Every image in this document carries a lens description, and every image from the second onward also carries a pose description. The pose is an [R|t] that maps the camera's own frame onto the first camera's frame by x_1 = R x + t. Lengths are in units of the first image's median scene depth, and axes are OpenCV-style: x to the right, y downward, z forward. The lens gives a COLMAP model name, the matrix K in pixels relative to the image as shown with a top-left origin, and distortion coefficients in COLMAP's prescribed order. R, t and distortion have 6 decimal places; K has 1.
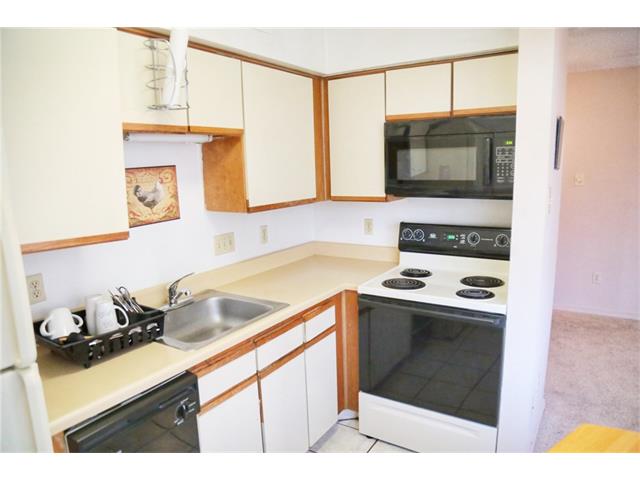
lens RADIAL K [[447.4, 0, 320.8], [0, 447.4, 243.1], [0, 0, 1]] dist [-0.044232, 0.000381]
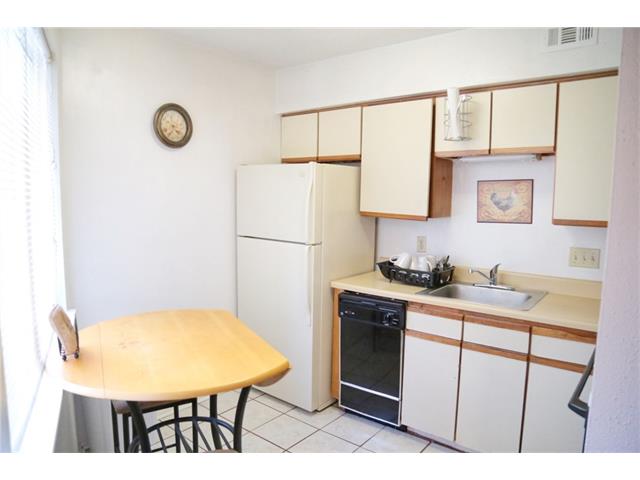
lens RADIAL K [[447.4, 0, 320.8], [0, 447.4, 243.1], [0, 0, 1]] dist [-0.044232, 0.000381]
pose [[-0.086518, 0.134827, -0.987085, 0.984419], [-0.190553, 0.970268, 0.149232, -0.080004], [0.977857, 0.201004, -0.058254, 0.568151]]
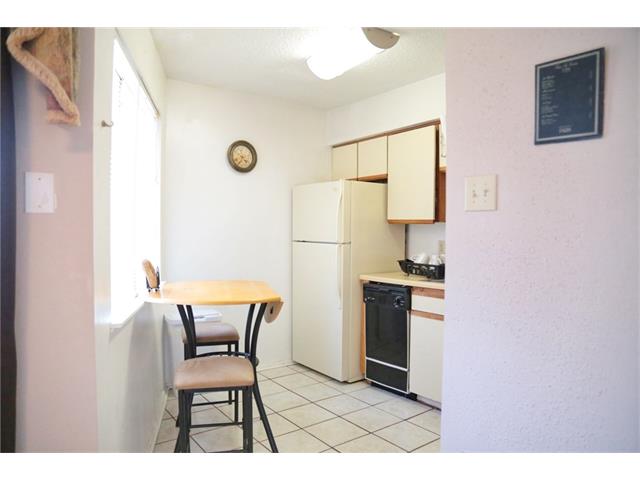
lens RADIAL K [[449.4, 0, 318.6], [0, 449.4, 230.2], [0, 0, 1]] dist [-0.001971, -0.000025]
pose [[-0.323627, 0.027517, -0.945785, 1.306872], [-0.166425, 0.982338, 0.085527, -0.052303], [0.931433, 0.185081, -0.313332, 0.905137]]
